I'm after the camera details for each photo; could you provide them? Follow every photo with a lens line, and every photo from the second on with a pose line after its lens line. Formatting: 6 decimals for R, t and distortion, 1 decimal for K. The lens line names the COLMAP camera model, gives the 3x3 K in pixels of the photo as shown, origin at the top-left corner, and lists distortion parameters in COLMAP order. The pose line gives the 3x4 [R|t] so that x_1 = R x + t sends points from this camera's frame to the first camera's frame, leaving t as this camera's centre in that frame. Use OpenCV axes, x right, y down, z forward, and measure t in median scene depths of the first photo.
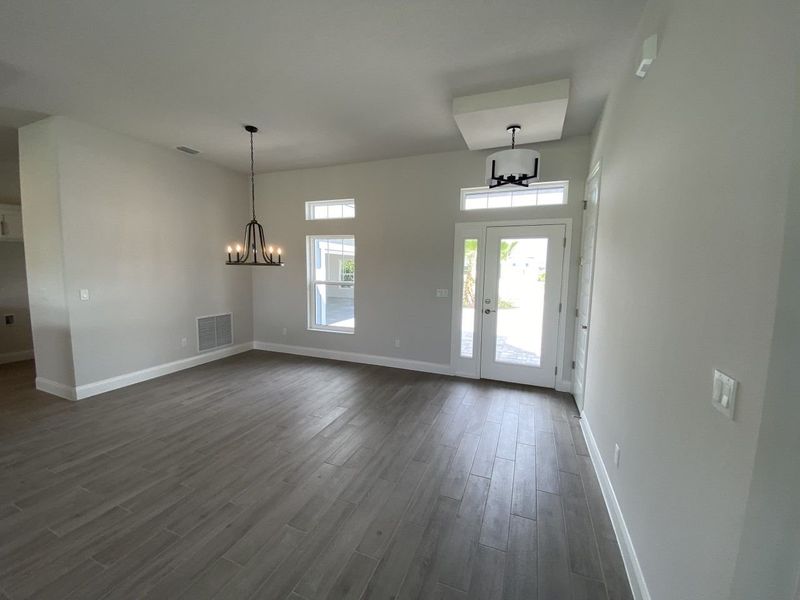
lens RADIAL K [[323.0, 0, 399.4], [0, 323.0, 297.7], [0, 0, 1]] dist [0.030366, -0.025813]
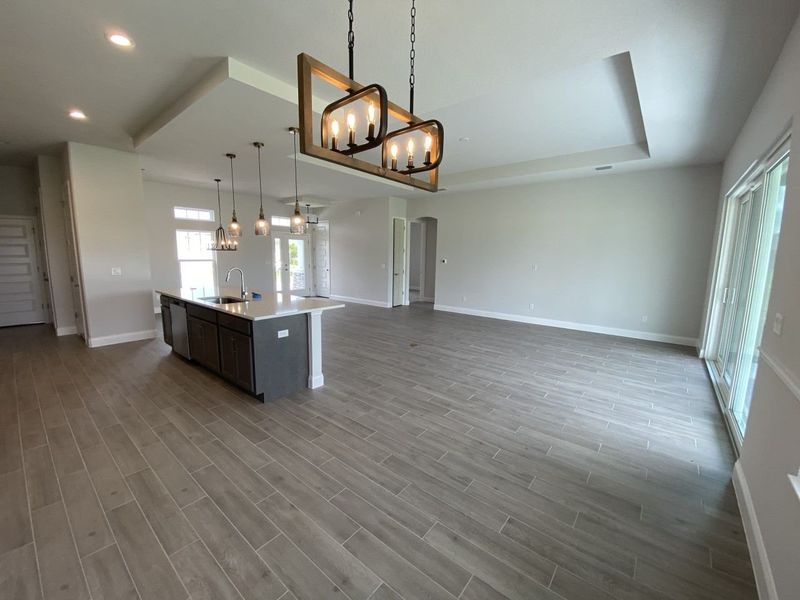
lens RADIAL K [[330.8, 0, 403.7], [0, 330.8, 296.2], [0, 0, 1]] dist [0.001257, 0.026197]
pose [[0.299250, -0.134879, 0.944594, -1.912300], [0.077739, 0.990114, 0.116751, 0.020978], [-0.951003, 0.038494, 0.306777, -0.586624]]
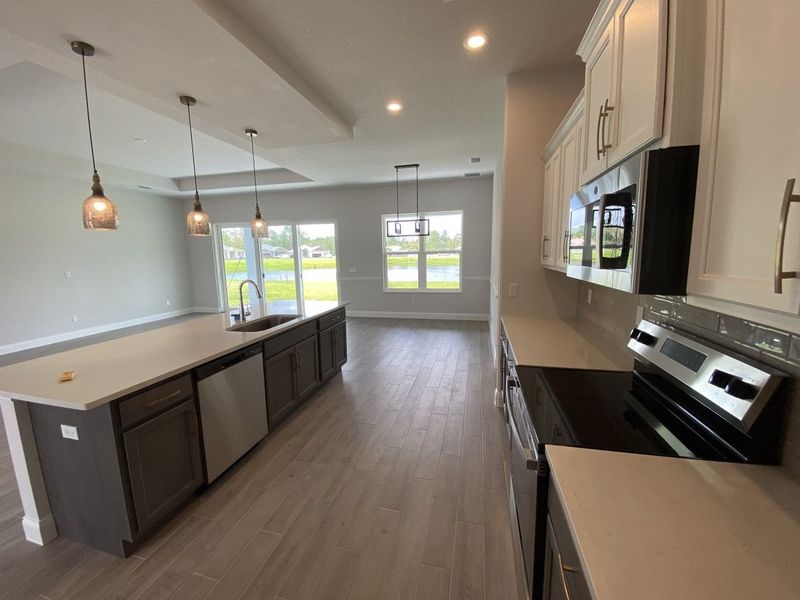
lens RADIAL K [[323.0, 0, 399.4], [0, 323.0, 297.7], [0, 0, 1]] dist [0.030366, -0.025813]
pose [[-0.989364, 0.022055, -0.143782, -1.302407], [-0.011118, 0.974082, 0.225920, -0.123767], [0.145038, 0.225115, -0.963477, 1.028520]]
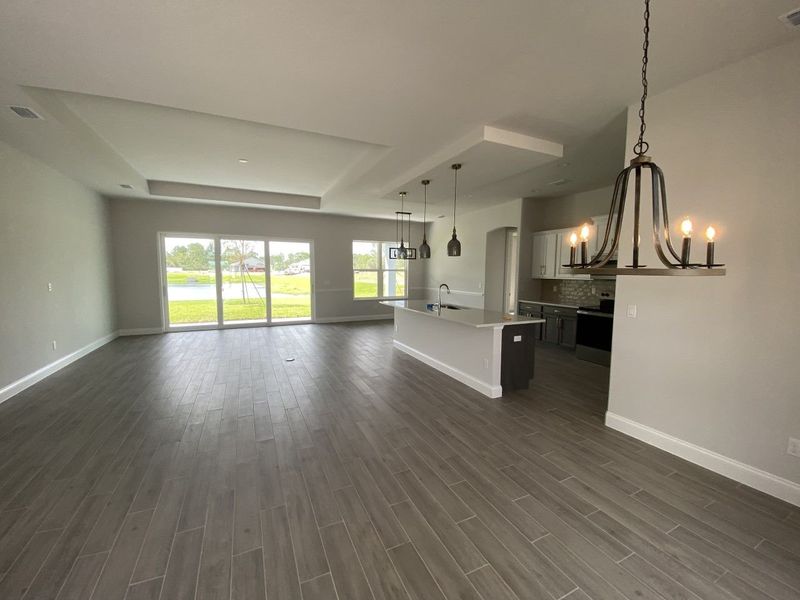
lens RADIAL K [[323.0, 0, 399.4], [0, 323.0, 297.7], [0, 0, 1]] dist [0.030366, -0.025813]
pose [[-0.680112, 0.040848, -0.731970, 0.038322], [-0.085537, 0.987206, 0.134568, -0.095431], [0.728101, 0.154131, -0.667916, 1.006502]]
